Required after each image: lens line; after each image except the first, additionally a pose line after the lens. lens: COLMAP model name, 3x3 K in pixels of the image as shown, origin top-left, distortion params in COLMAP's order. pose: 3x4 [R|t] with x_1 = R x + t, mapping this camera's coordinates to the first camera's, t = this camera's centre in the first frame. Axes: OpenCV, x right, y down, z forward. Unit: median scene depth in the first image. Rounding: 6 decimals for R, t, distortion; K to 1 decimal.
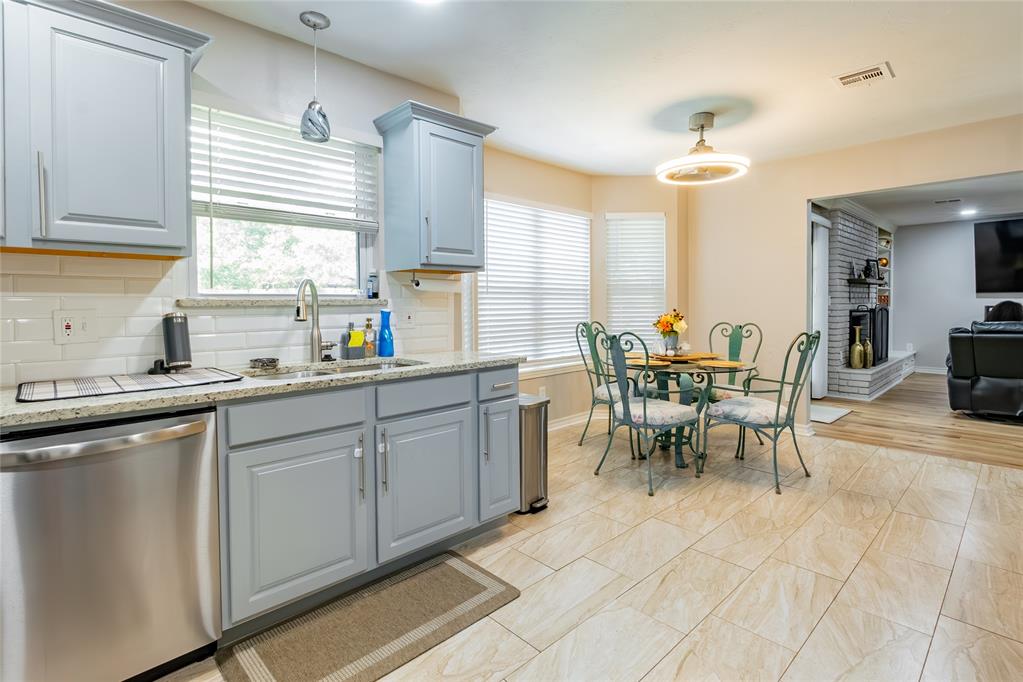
lens RADIAL K [[502.7, 0, 534.9], [0, 502.7, 321.3], [0, 0, 1]] dist [-0.010957, 0.001476]
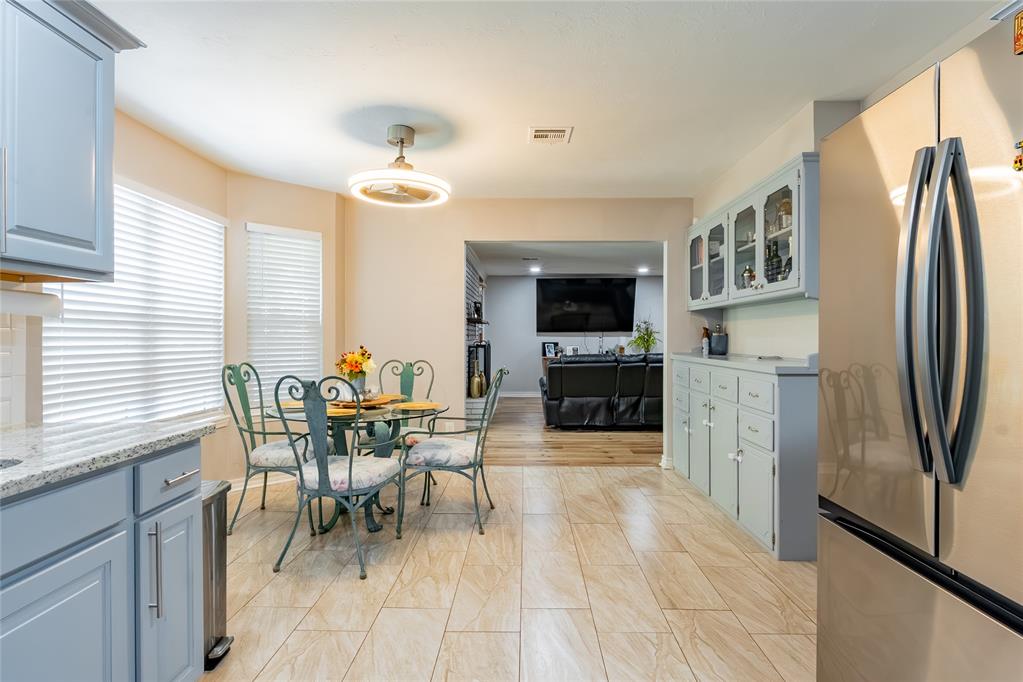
lens RADIAL K [[502.7, 0, 516.5], [0, 502.7, 342.9], [0, 0, 1]] dist [-0.010957, 0.001476]
pose [[0.715017, 0.000284, 0.699107, -0.139718], [0.019593, 0.999599, -0.020444, -0.007496], [-0.698832, 0.028315, 0.714725, 0.222346]]
